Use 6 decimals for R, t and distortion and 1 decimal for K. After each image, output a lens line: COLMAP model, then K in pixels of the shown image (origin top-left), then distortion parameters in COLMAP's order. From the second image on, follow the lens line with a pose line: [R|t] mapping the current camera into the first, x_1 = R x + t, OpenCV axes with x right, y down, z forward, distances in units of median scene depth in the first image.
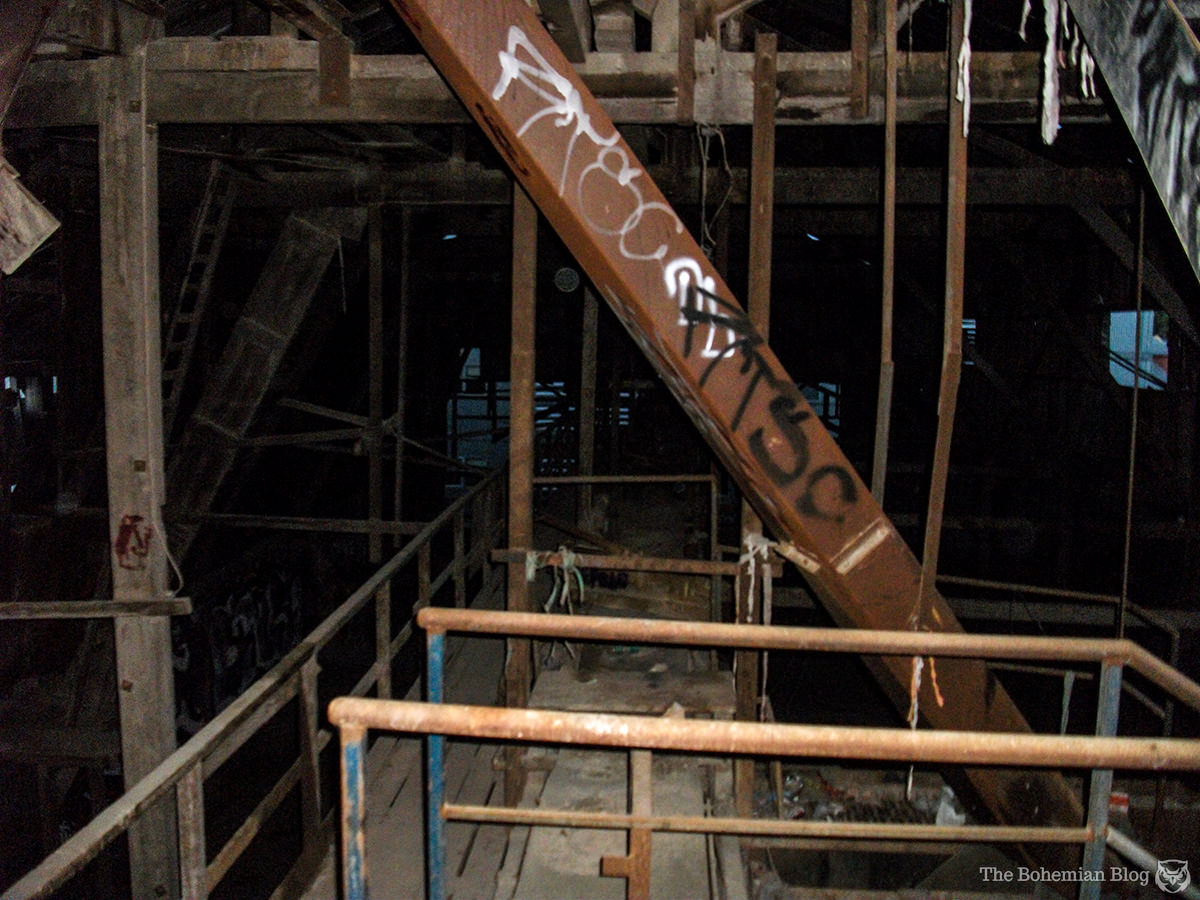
lens RADIAL K [[1177.5, 0, 599.3], [0, 1177.5, 447.7], [0, 0, 1]] dist [-0.109223, 0.000000]
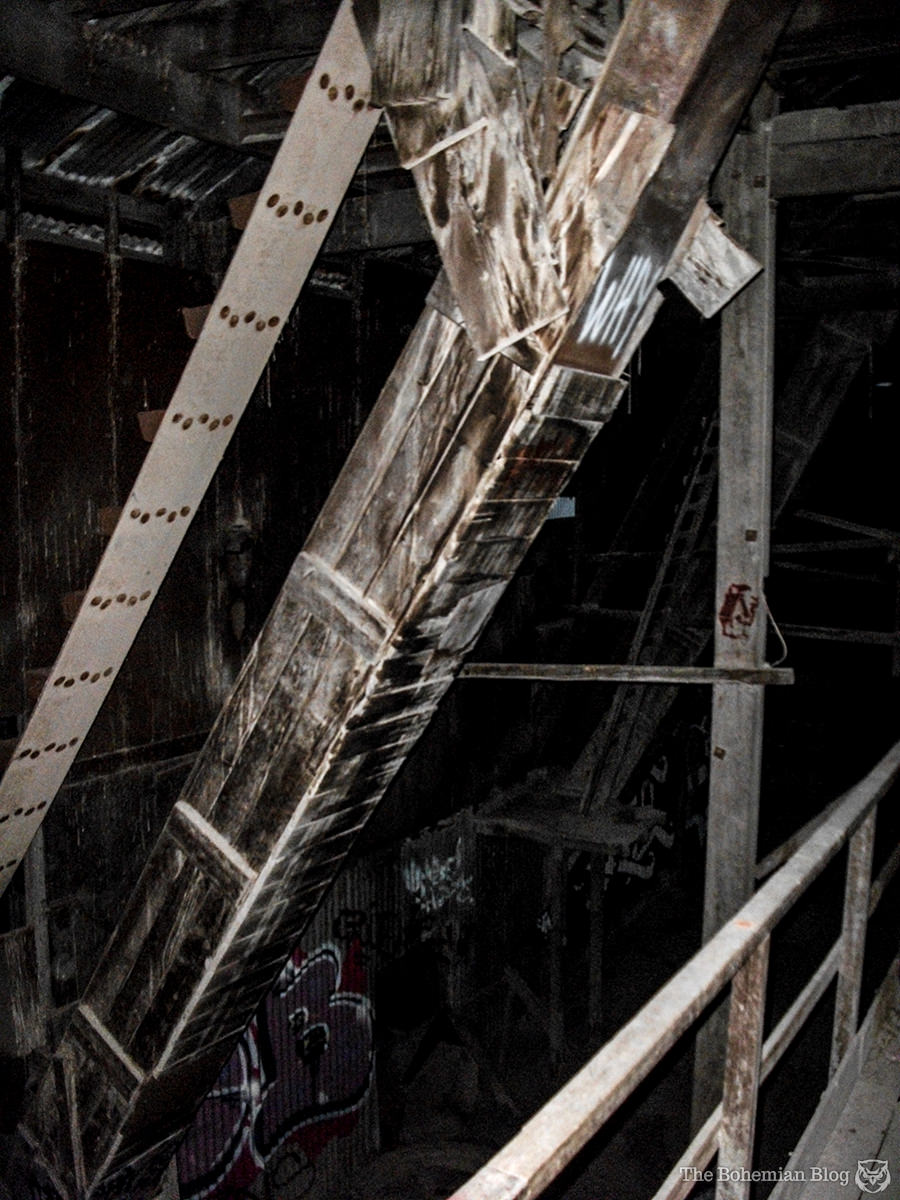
lens RADIAL K [[1177.5, 0, 454.4], [0, 1177.5, 604.4], [0, 0, 1]] dist [-0.109223, 0.000000]
pose [[0.886388, 0.042536, -0.460985, -0.148784], [-0.038181, 0.999094, 0.018774, 0.065860], [0.461366, 0.000960, 0.887209, -0.034005]]
